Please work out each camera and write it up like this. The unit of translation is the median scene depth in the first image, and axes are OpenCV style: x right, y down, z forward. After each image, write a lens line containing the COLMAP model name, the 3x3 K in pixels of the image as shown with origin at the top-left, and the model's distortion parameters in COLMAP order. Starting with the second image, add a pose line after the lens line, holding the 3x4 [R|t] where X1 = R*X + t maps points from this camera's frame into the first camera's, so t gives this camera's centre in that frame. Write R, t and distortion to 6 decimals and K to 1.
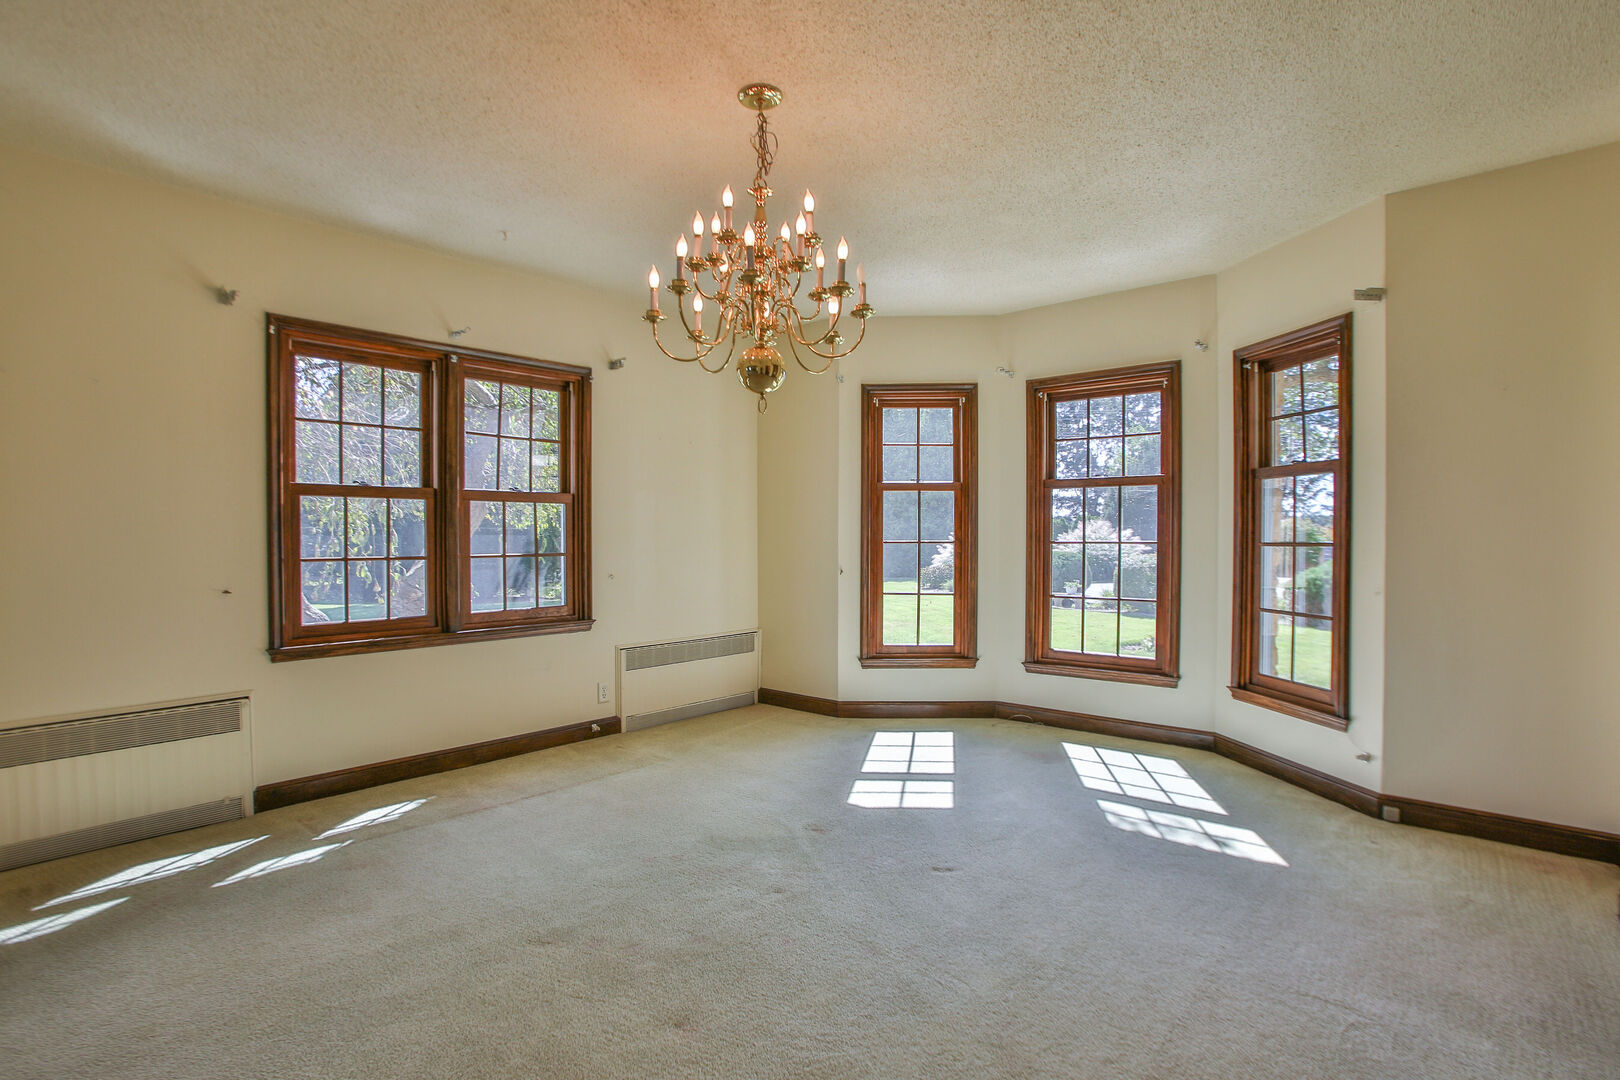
lens RADIAL K [[792.2, 0, 805.7], [0, 792.2, 545.6], [0, 0, 1]] dist [-0.064704, 0.019061]
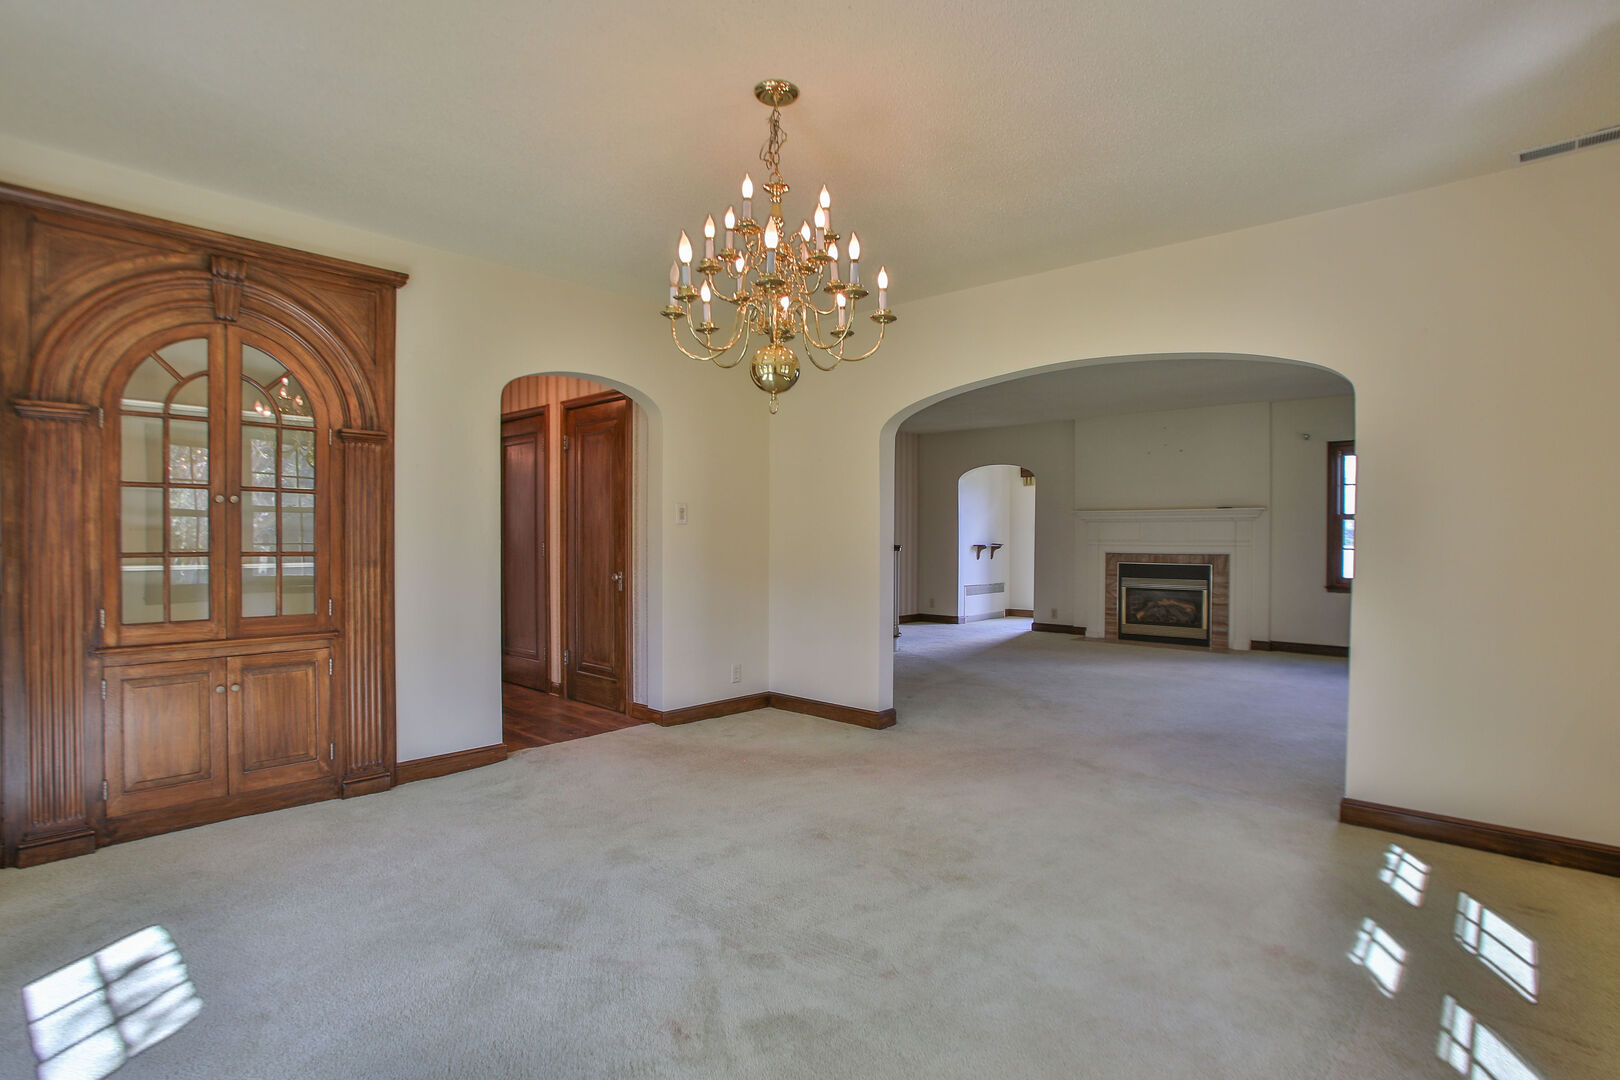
lens RADIAL K [[792.2, 0, 805.7], [0, 792.2, 545.6], [0, 0, 1]] dist [-0.064704, 0.019061]
pose [[-0.999762, -0.003539, 0.021550, -0.099219], [-0.003015, 0.999700, 0.024288, -0.023999], [-0.021629, 0.024218, -0.999473, 1.706106]]
